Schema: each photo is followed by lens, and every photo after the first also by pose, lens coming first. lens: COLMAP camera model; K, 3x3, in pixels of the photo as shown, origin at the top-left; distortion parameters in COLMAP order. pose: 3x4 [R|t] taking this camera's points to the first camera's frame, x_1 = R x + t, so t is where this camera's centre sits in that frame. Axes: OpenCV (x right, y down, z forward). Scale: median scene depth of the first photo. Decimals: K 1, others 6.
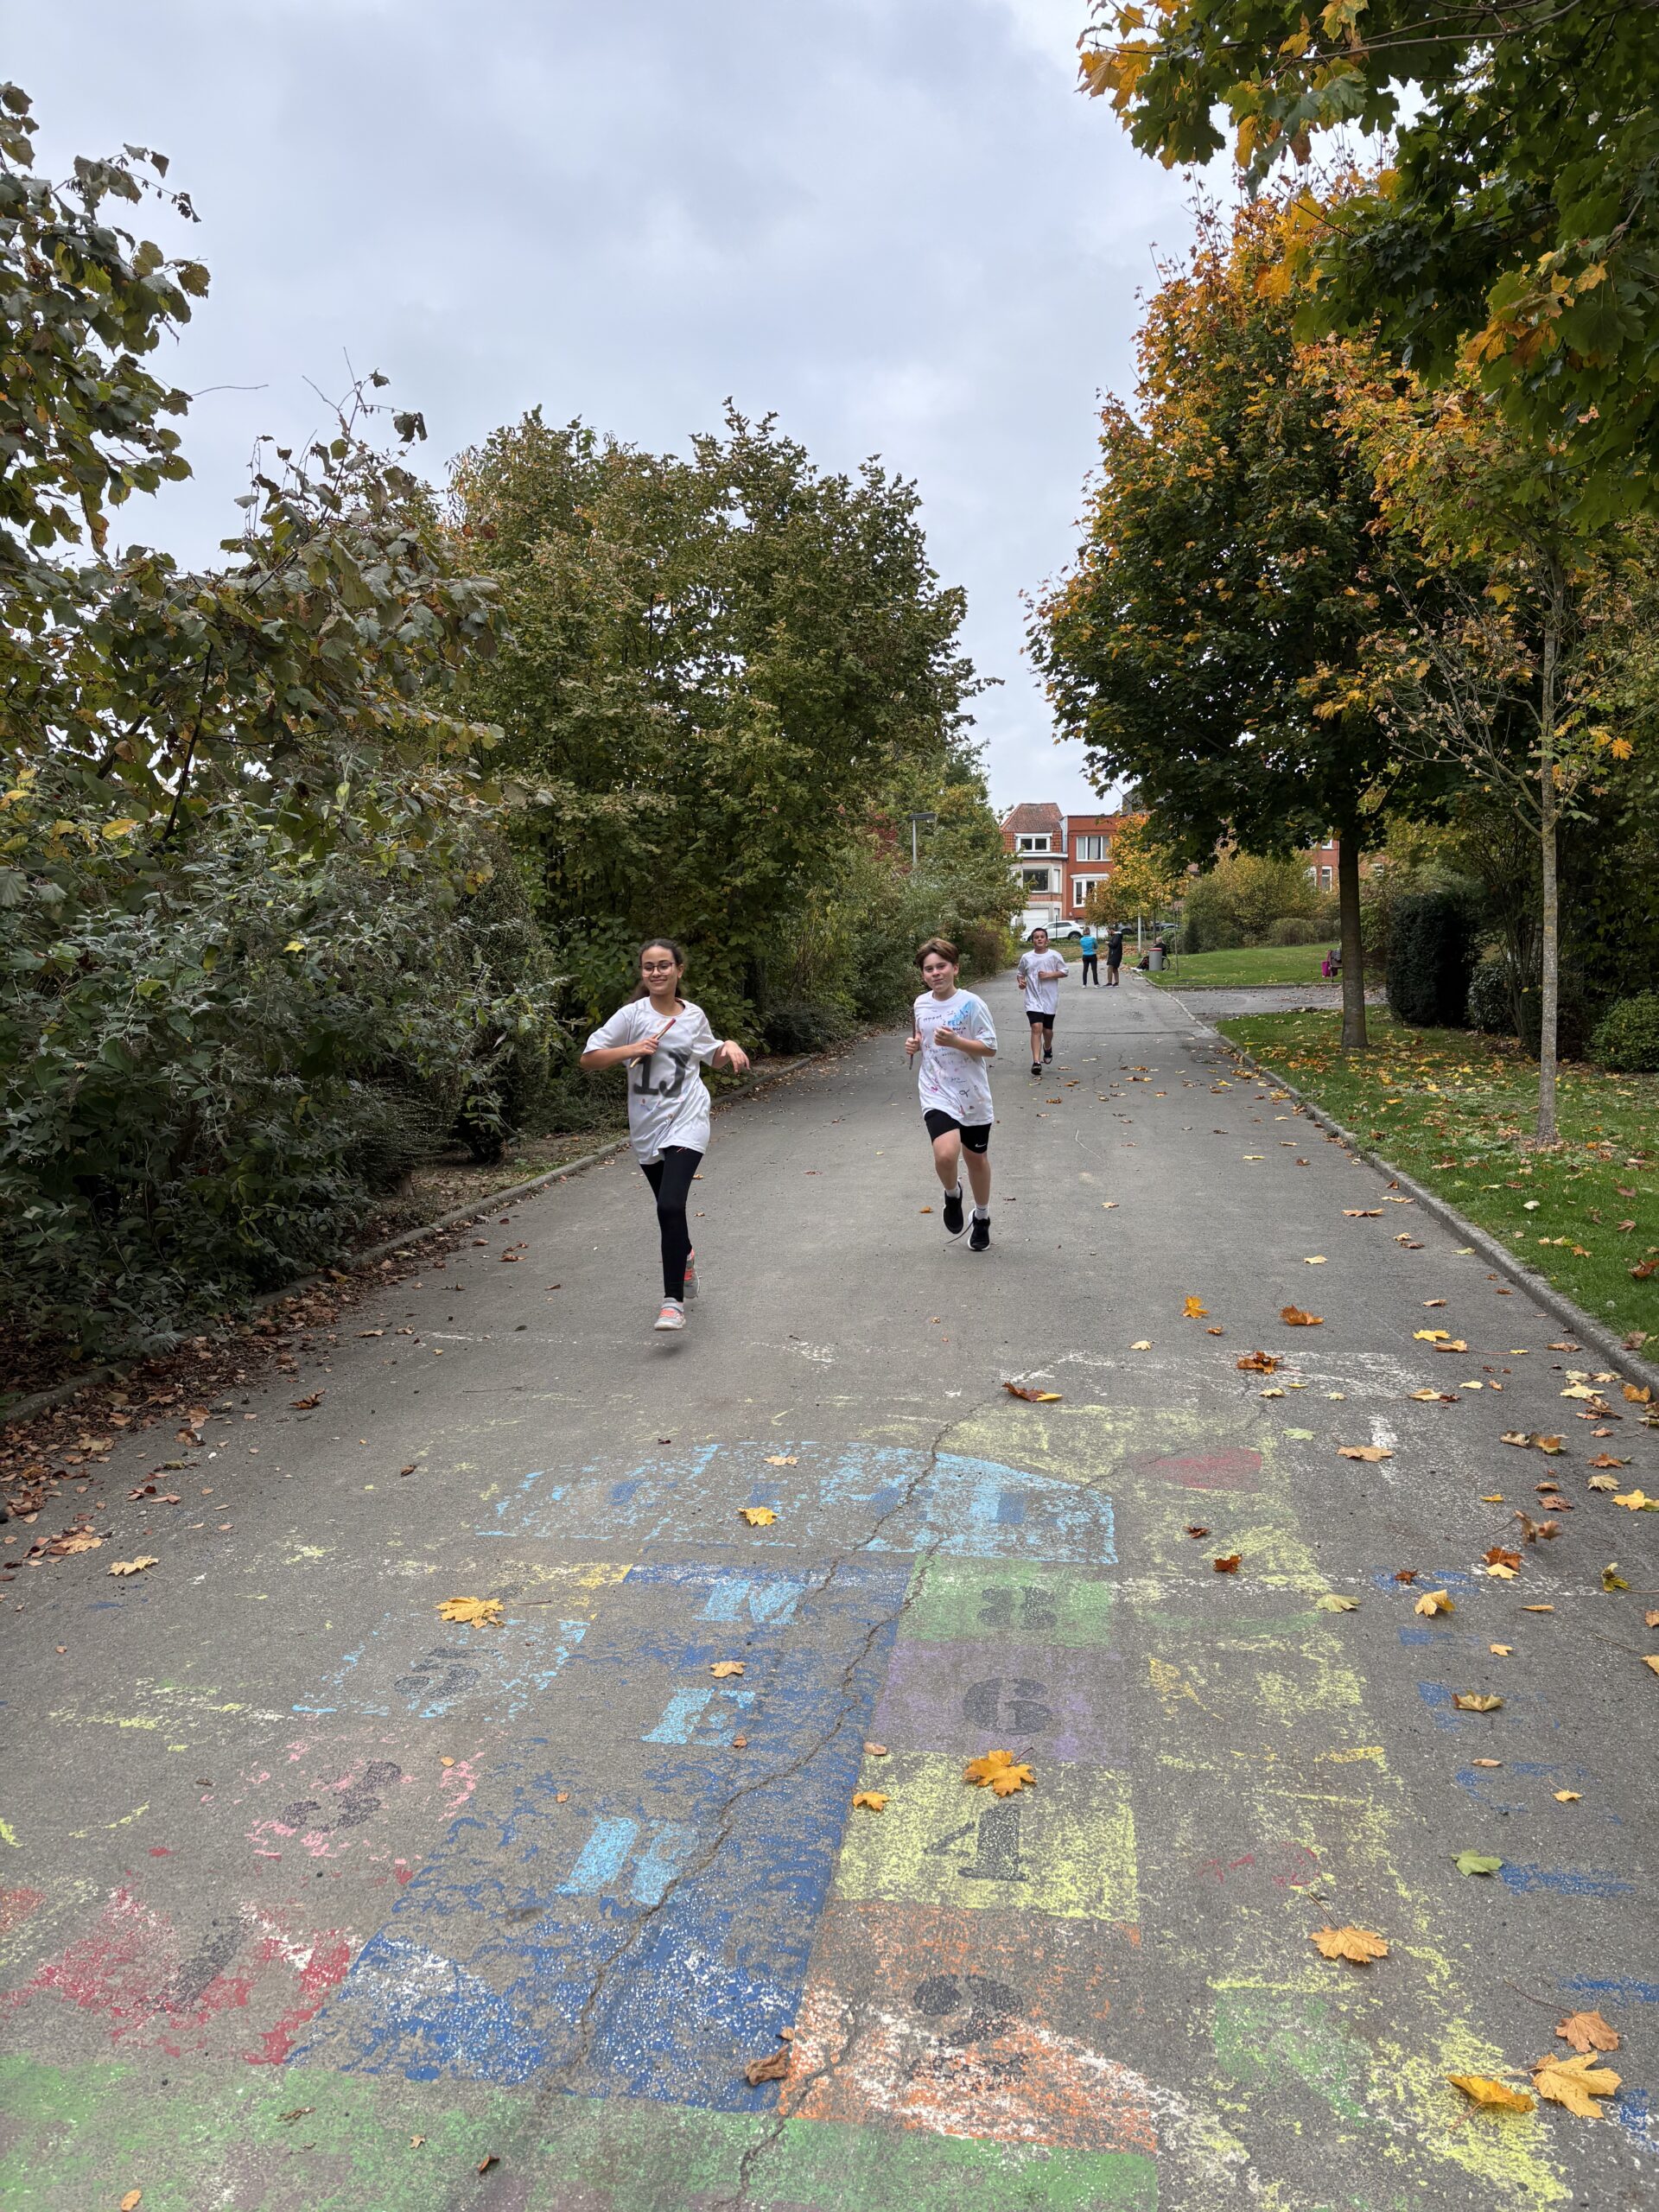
lens RADIAL K [[1632.4, 0, 800.2], [0, 1632.4, 1110.5], [0, 0, 1]] dist [0.030018, -0.025050]
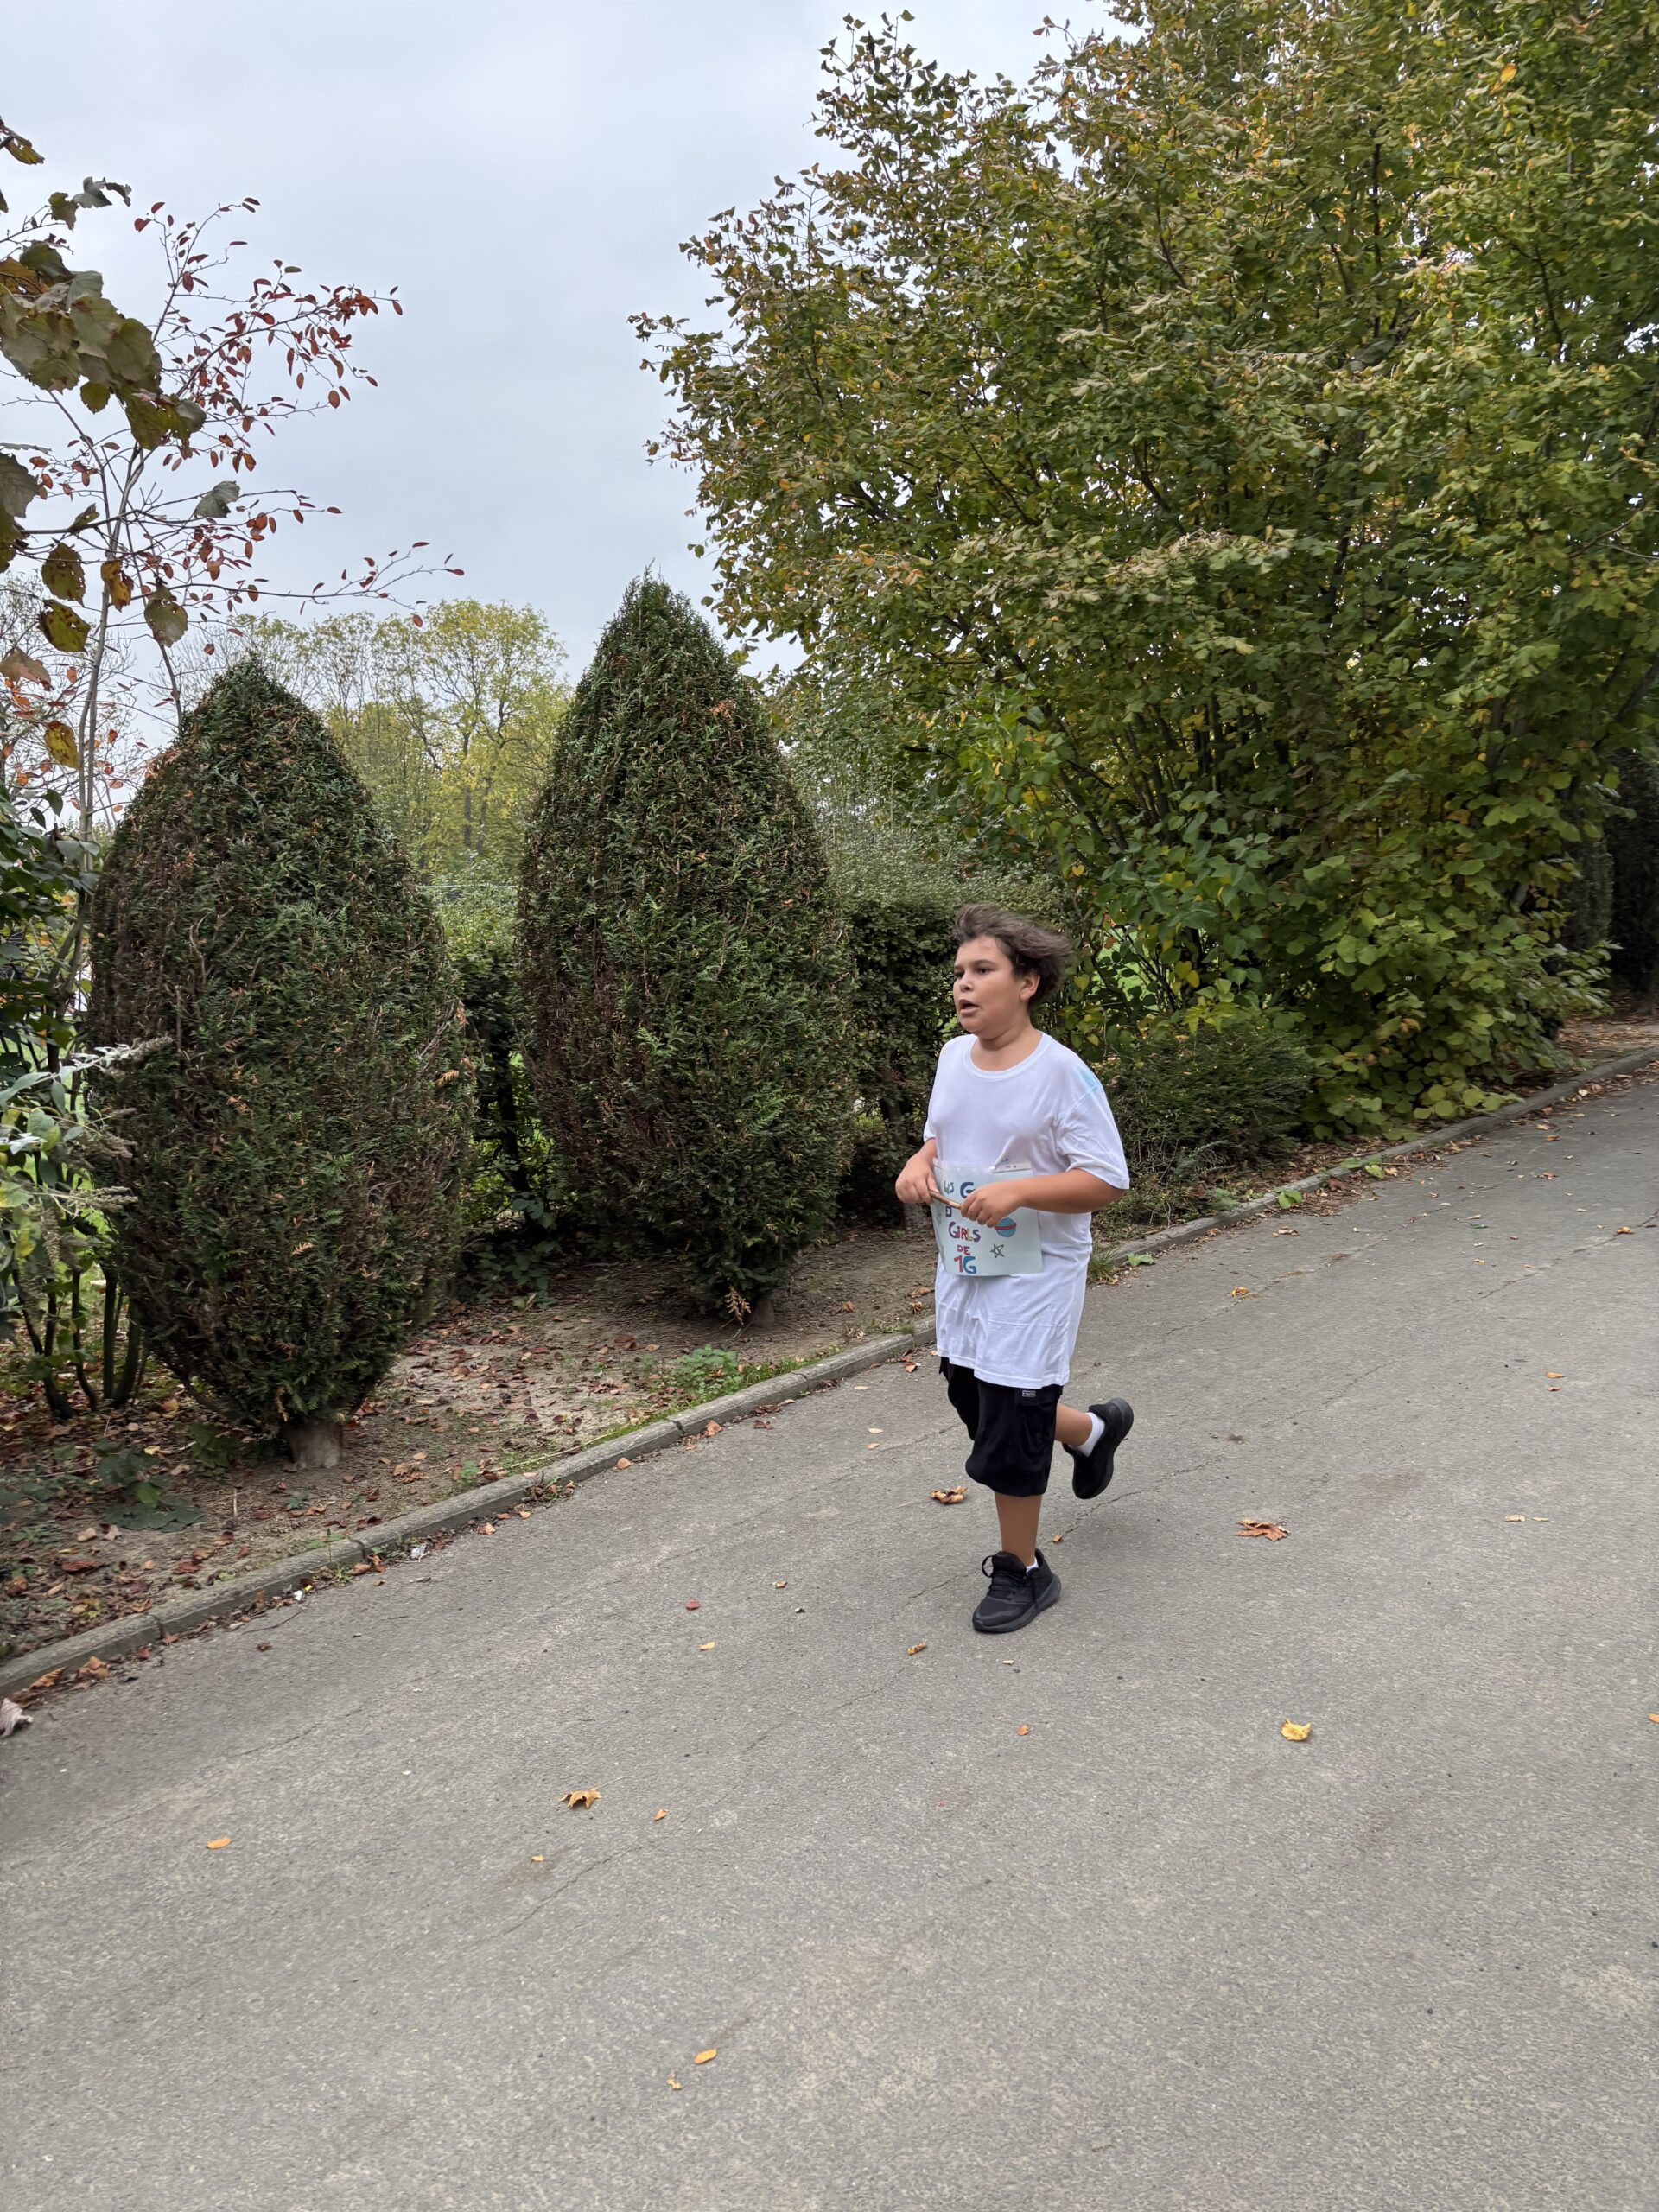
lens RADIAL K [[1632.4, 0, 817.2], [0, 1632.4, 1092.8], [0, 0, 1]] dist [0.030018, -0.025050]
pose [[0.812148, 0.036815, -0.582288, 0.094964], [0.002011, 0.997825, 0.065893, -0.057039], [0.583447, -0.054686, 0.810308, 0.495638]]
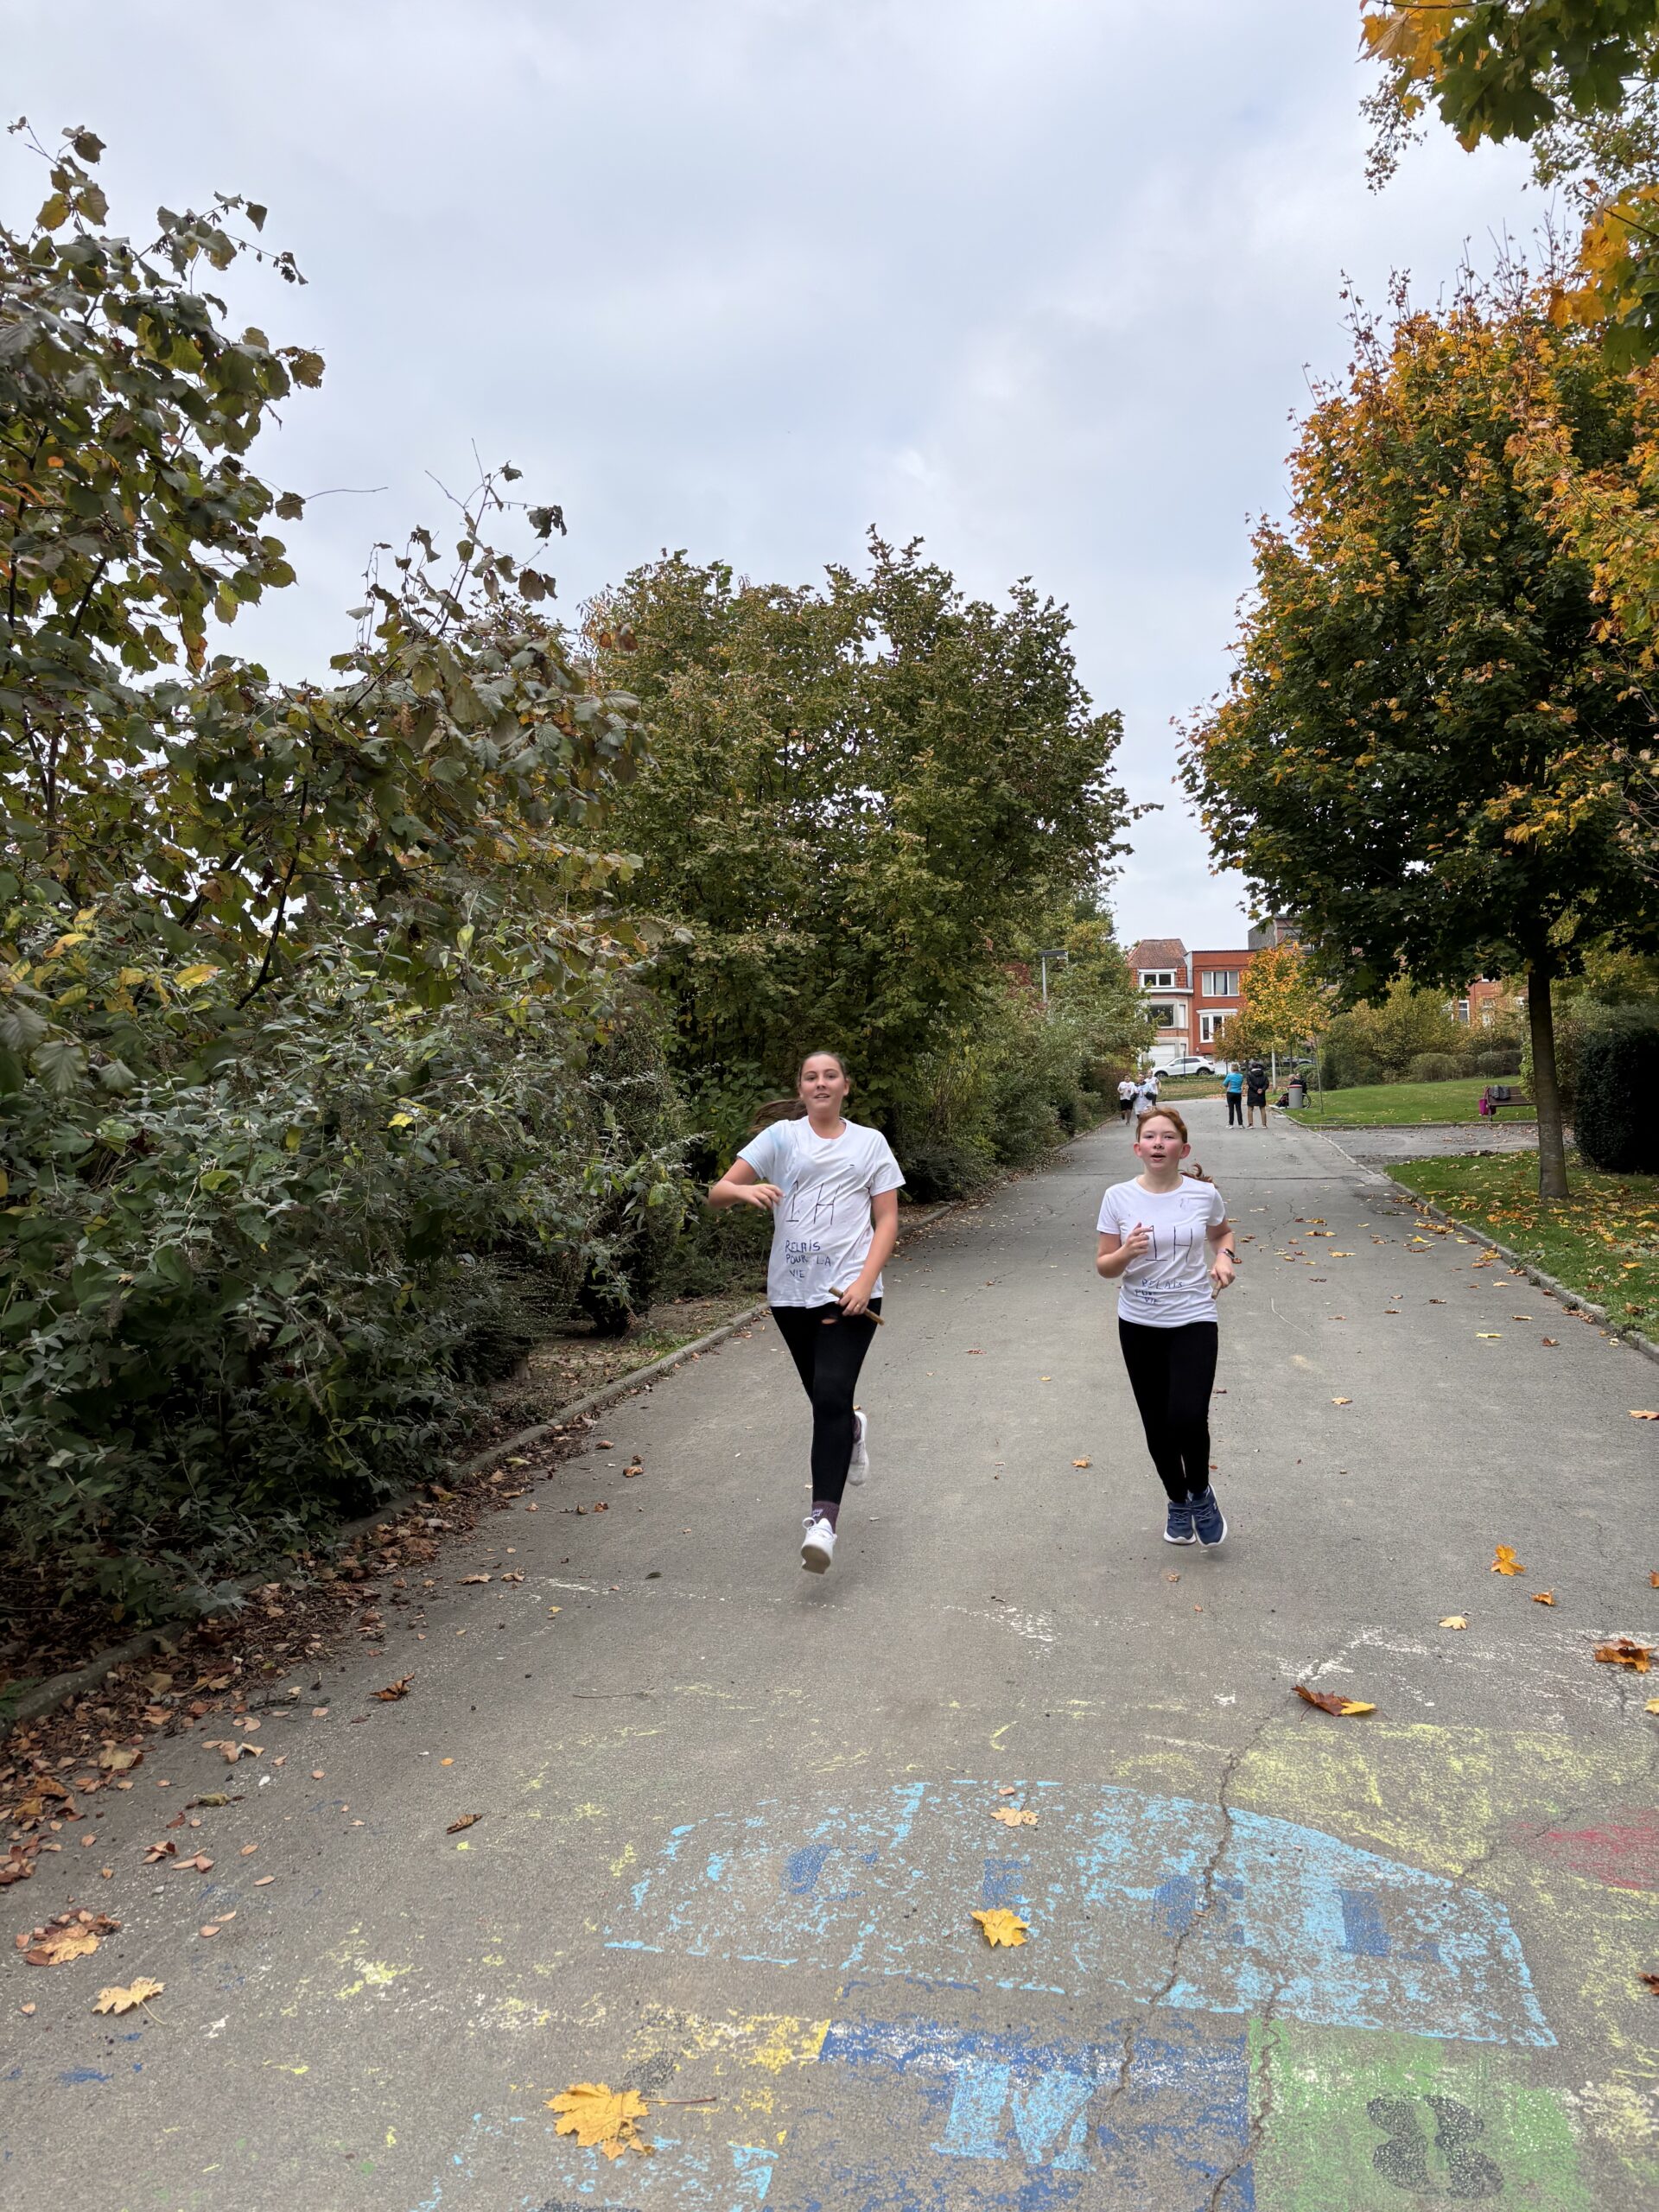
lens RADIAL K [[1632.4, 0, 803.6], [0, 1632.4, 1092.1], [0, 0, 1]] dist [0.030018, -0.025050]
pose [[0.997525, -0.006127, -0.070040, -0.017763], [-0.000551, 0.995484, -0.094927, -0.013197], [0.070305, 0.094731, 0.993017, 0.077935]]
